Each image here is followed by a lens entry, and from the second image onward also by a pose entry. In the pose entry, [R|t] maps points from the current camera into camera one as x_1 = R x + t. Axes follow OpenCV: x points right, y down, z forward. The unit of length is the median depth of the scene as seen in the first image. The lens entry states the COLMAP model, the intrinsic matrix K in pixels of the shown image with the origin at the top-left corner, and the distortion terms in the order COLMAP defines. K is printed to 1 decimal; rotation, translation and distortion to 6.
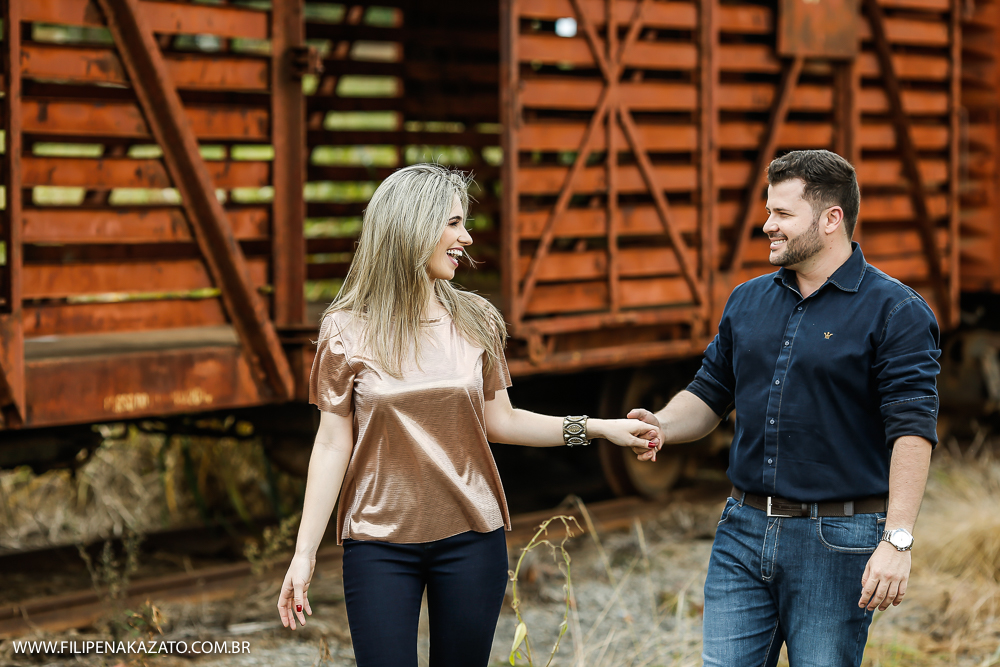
lens RADIAL K [[3684.9, 0, 502.7], [0, 3684.9, 334.7], [0, 0, 1]] dist [0.353292, 0.000000]
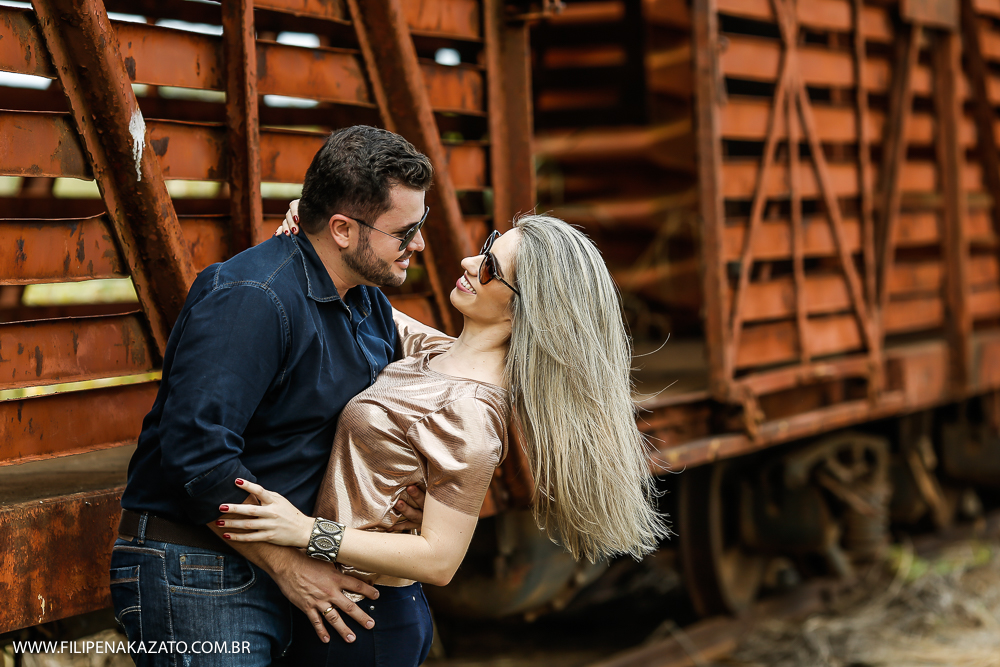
lens RADIAL K [[3684.9, 0, 498.6], [0, 3684.9, 334.3], [0, 0, 1]] dist [0.353292, 0.000000]
pose [[0.985779, -0.044448, 0.162060, -0.144498], [0.048588, 0.998584, -0.021676, 0.000859], [-0.160867, 0.029242, 0.986543, 0.292761]]
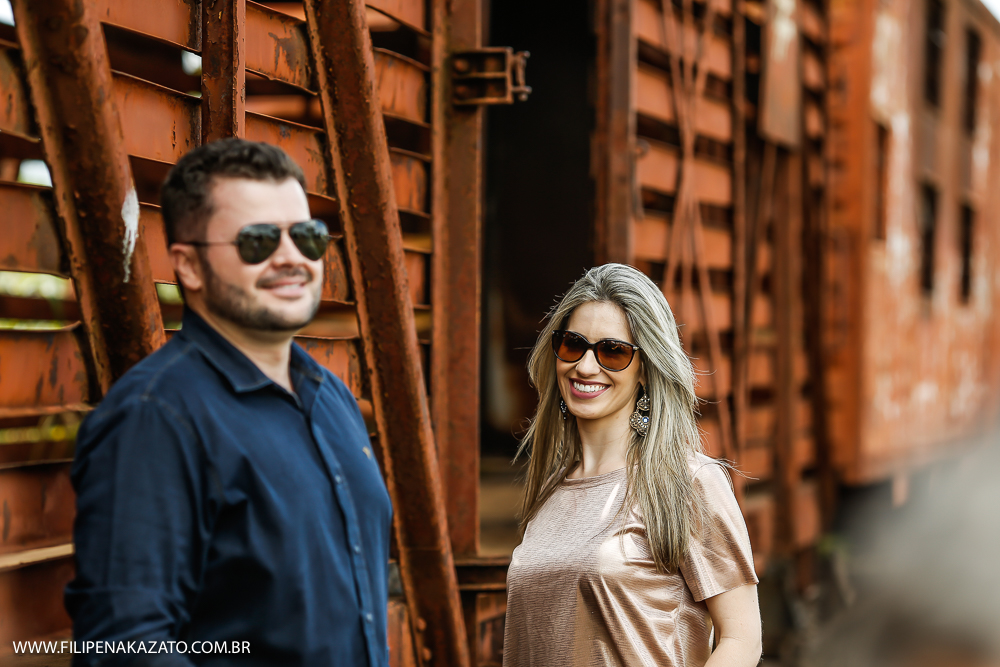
lens RADIAL K [[3684.9, 0, 502.4], [0, 3684.9, 338.4], [0, 0, 1]] dist [0.353292, 0.000000]
pose [[0.959652, 0.008820, 0.281053, -0.174647], [0.004537, 0.998892, -0.046838, -0.008005], [-0.281154, 0.046223, 0.958549, 0.402989]]
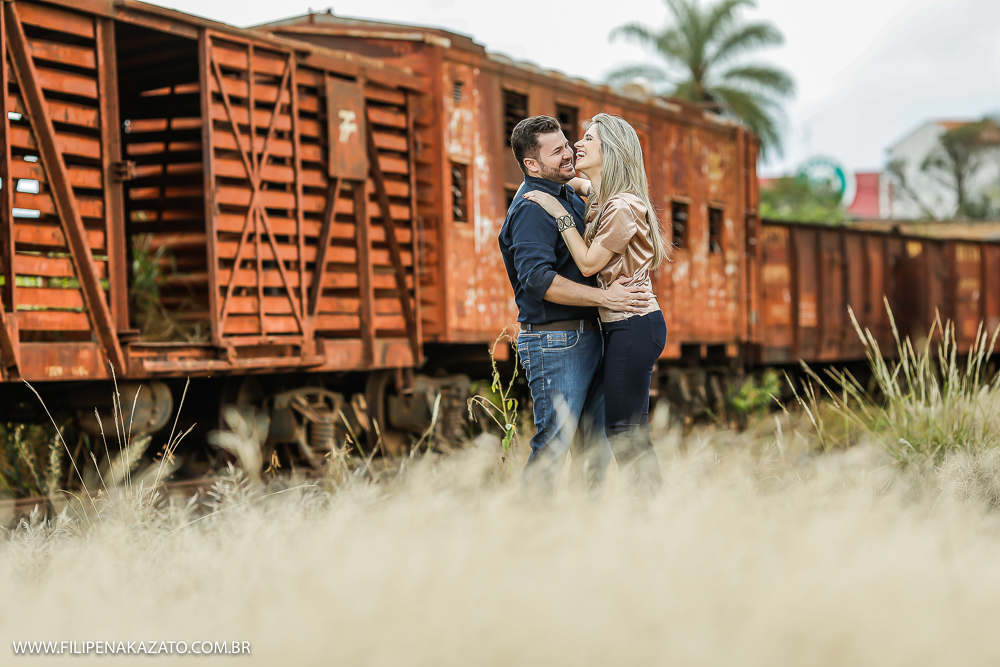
lens RADIAL K [[3684.9, 0, 499.7], [0, 3684.9, 332.1], [0, 0, 1]] dist [0.353292, 0.000000]
pose [[0.971234, -0.036378, 0.235330, -0.239598], [0.049976, 0.997392, -0.052079, 0.078549], [-0.232822, 0.062342, 0.970519, -0.543651]]
